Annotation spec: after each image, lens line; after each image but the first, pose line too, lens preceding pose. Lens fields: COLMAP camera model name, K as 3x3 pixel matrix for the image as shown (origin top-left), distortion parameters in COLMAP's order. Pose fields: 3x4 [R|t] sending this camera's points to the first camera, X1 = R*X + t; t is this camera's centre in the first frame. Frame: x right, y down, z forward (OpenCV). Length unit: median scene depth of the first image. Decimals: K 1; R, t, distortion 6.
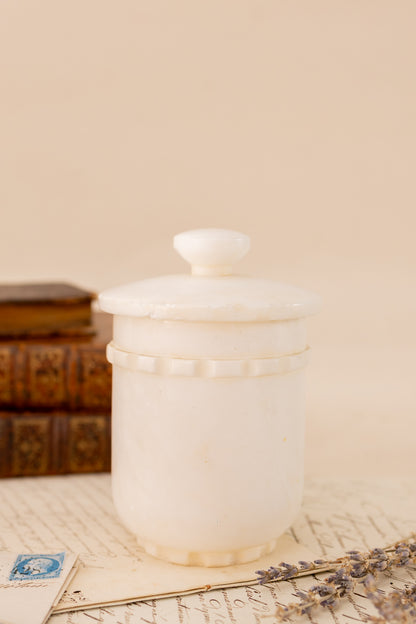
lens RADIAL K [[825.8, 0, 192.0], [0, 825.8, 310.1], [0, 0, 1]] dist [0.007808, 0.036495]
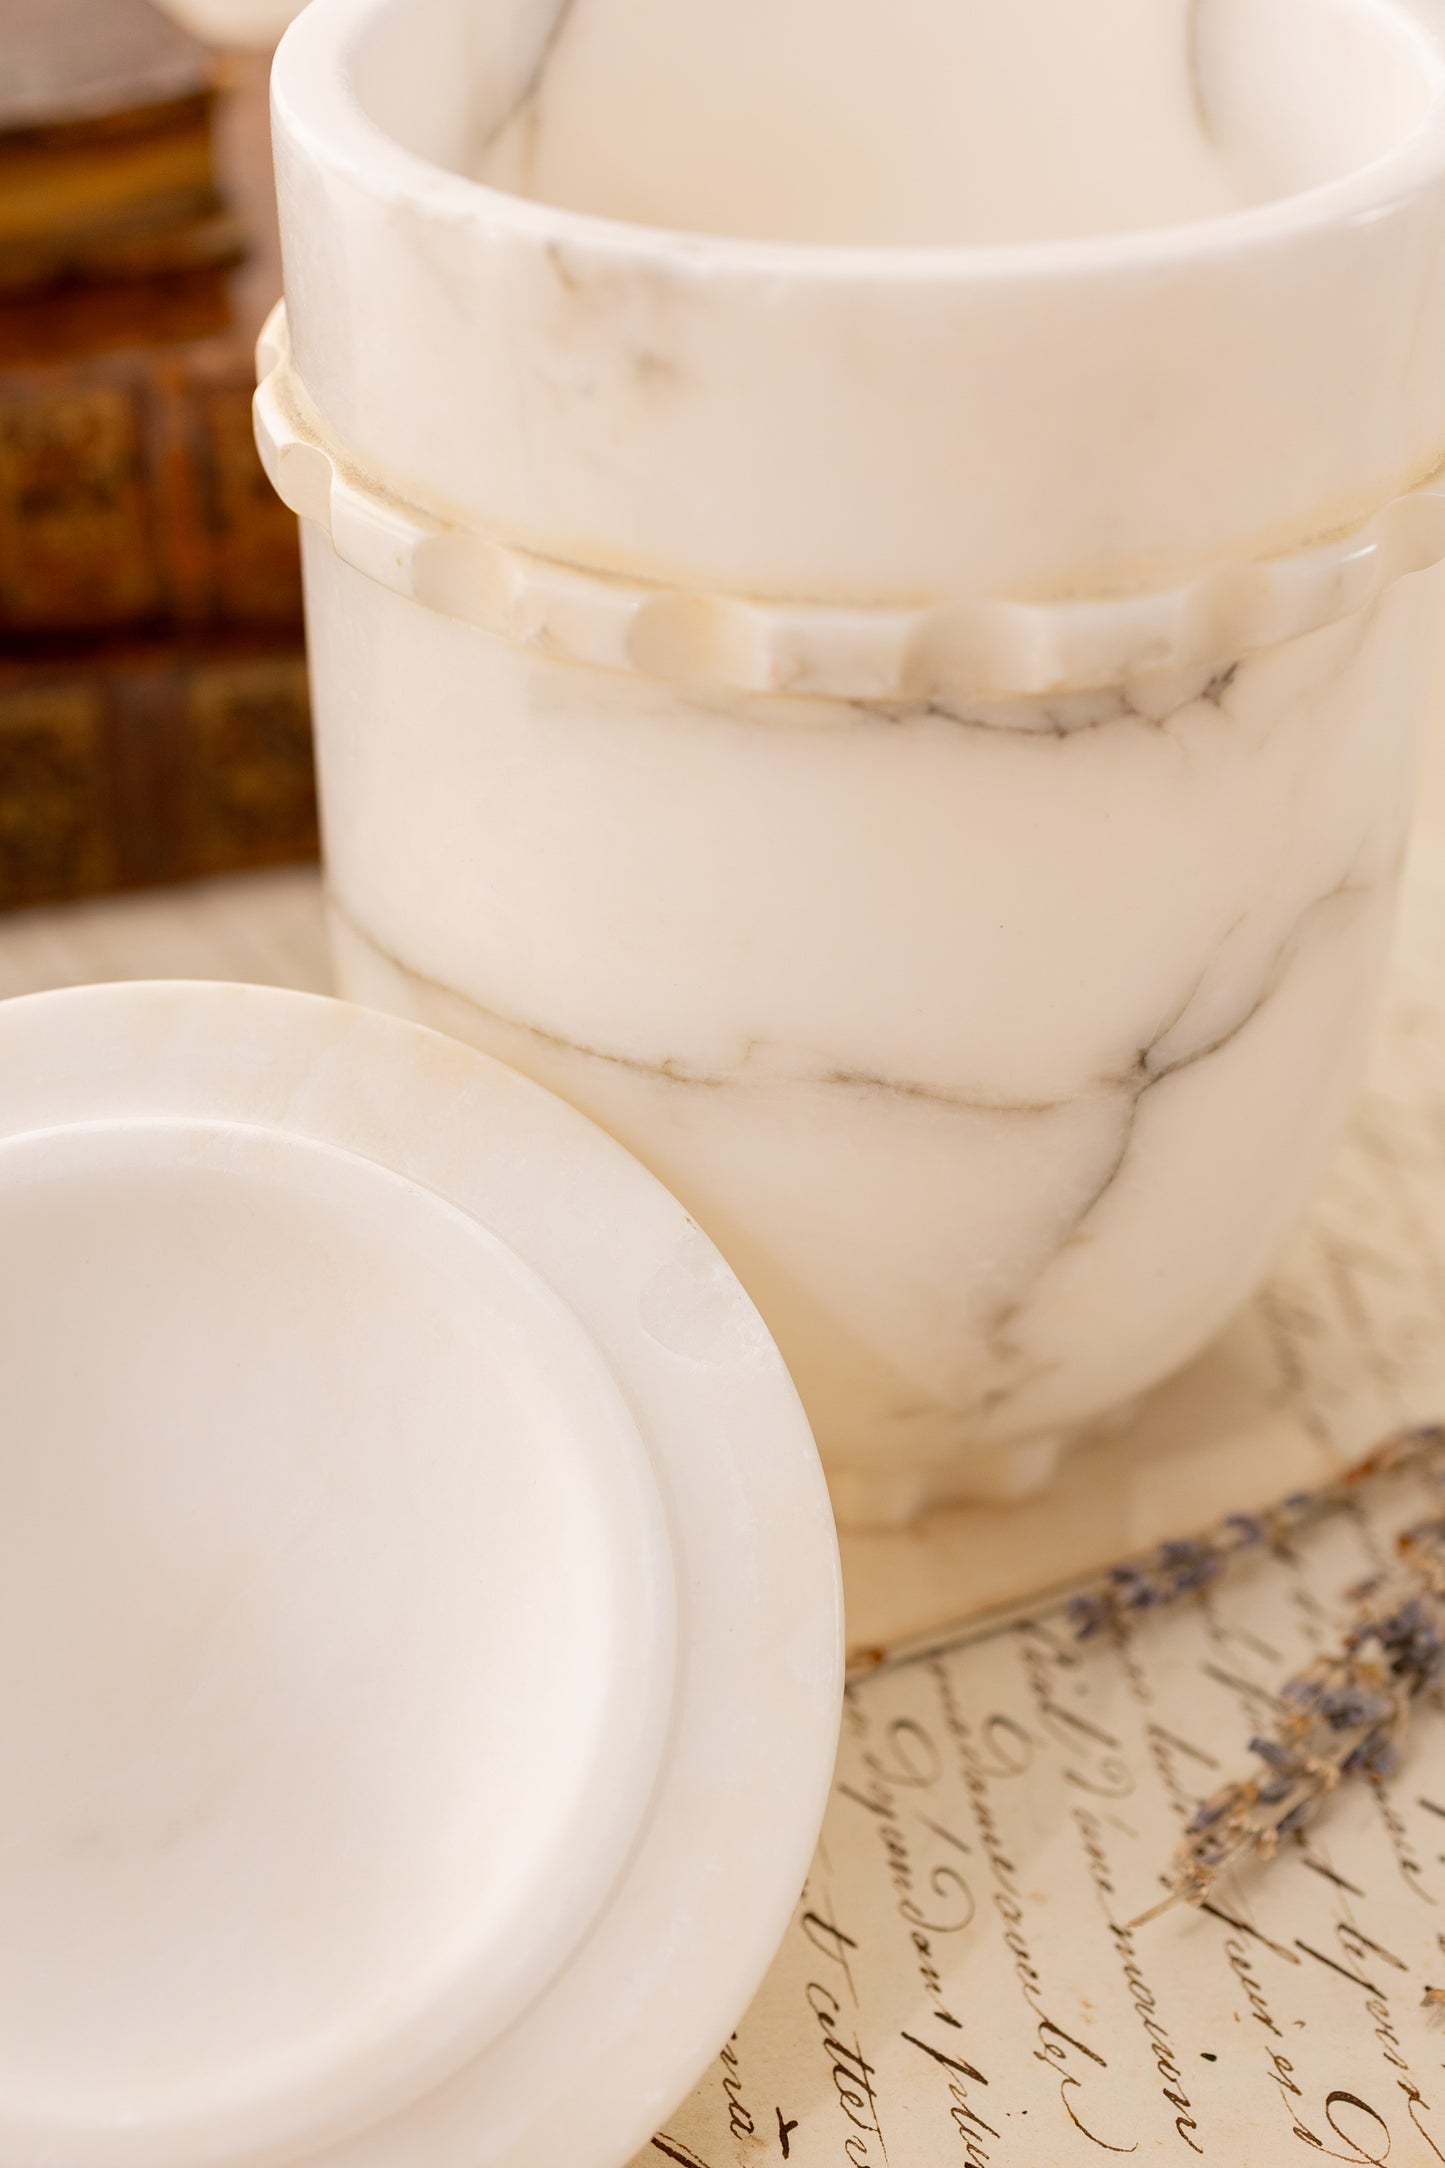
lens RADIAL K [[2931.4, 0, 722.5], [0, 2931.4, 1084.0], [0, 0, 1]] dist [-0.004772, -0.028620]
pose [[0.997559, -0.048693, 0.050058, -0.061737], [0.019305, 0.881167, 0.472412, -0.236619], [-0.067112, -0.470292, 0.879955, 0.288549]]
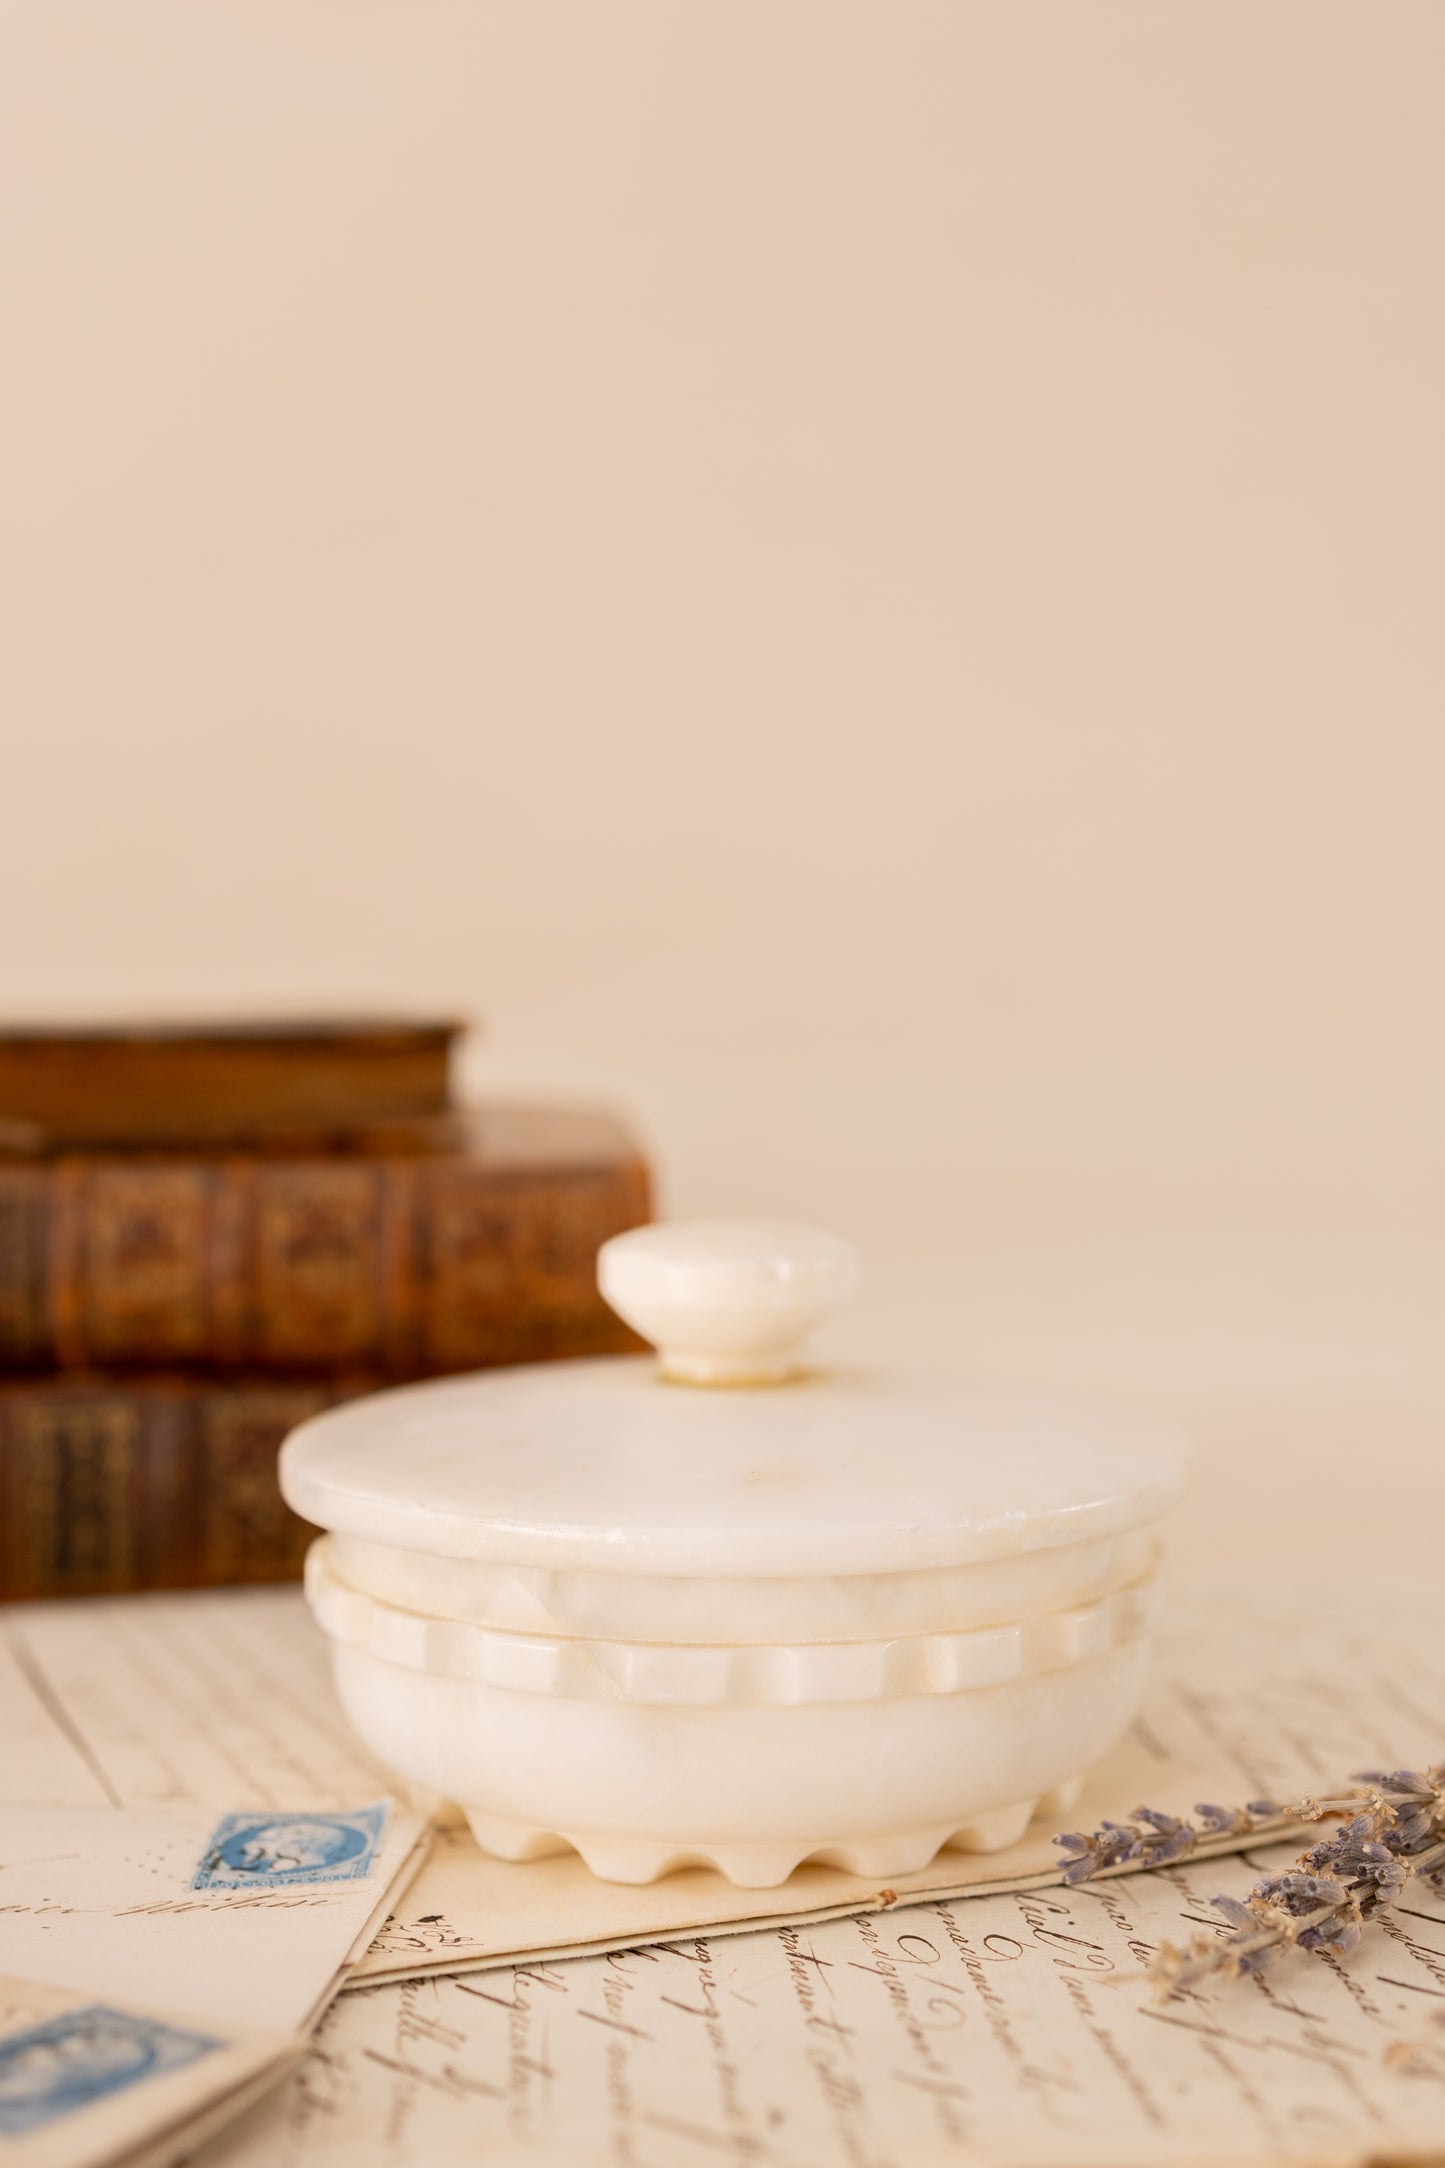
lens RADIAL K [[2309.8, 0, 722.5], [0, 2309.8, 1084.0], [0, 0, 1]] dist [0.008238, 0.034808]
pose [[0.999892, -0.014347, 0.003072, -0.035044], [0.014504, 0.998133, -0.059325, 0.098405], [-0.002216, 0.059363, 0.998234, 0.178019]]
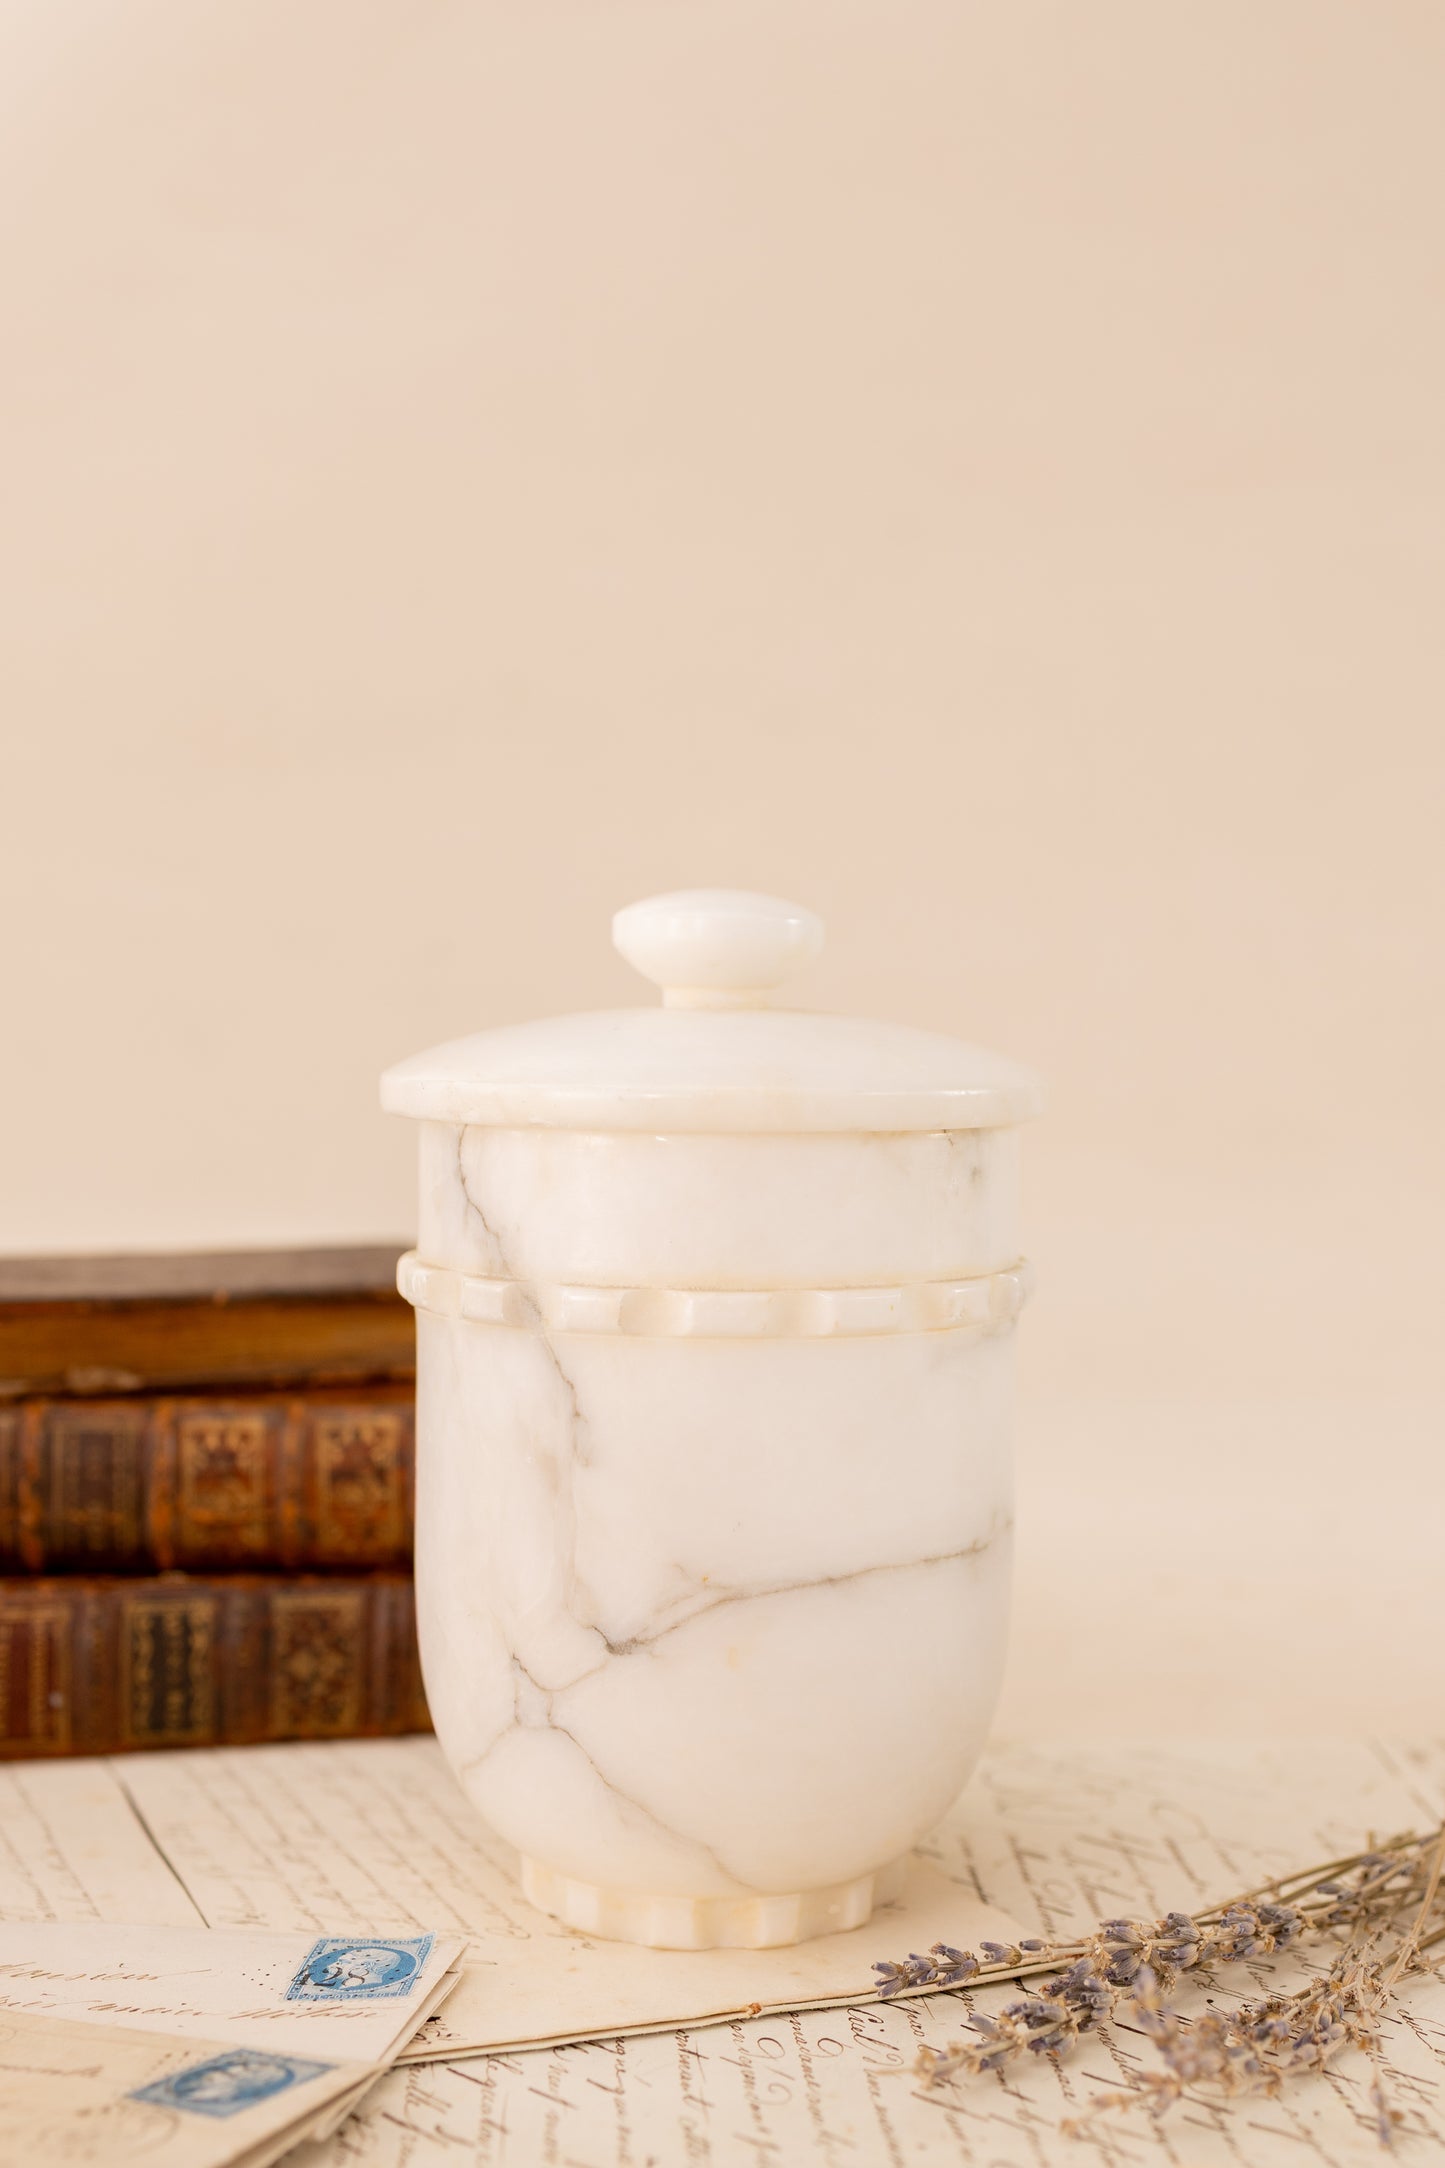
lens RADIAL K [[2230.4, 0, 727.6], [0, 2230.4, 1240.5], [0, 0, 1]] dist [0.010994, -0.001901]
pose [[0.999955, -0.002179, -0.009240, 0.016659], [0.001920, 0.999607, -0.027960, -0.010031], [0.009297, 0.027941, 0.999566, -0.101831]]
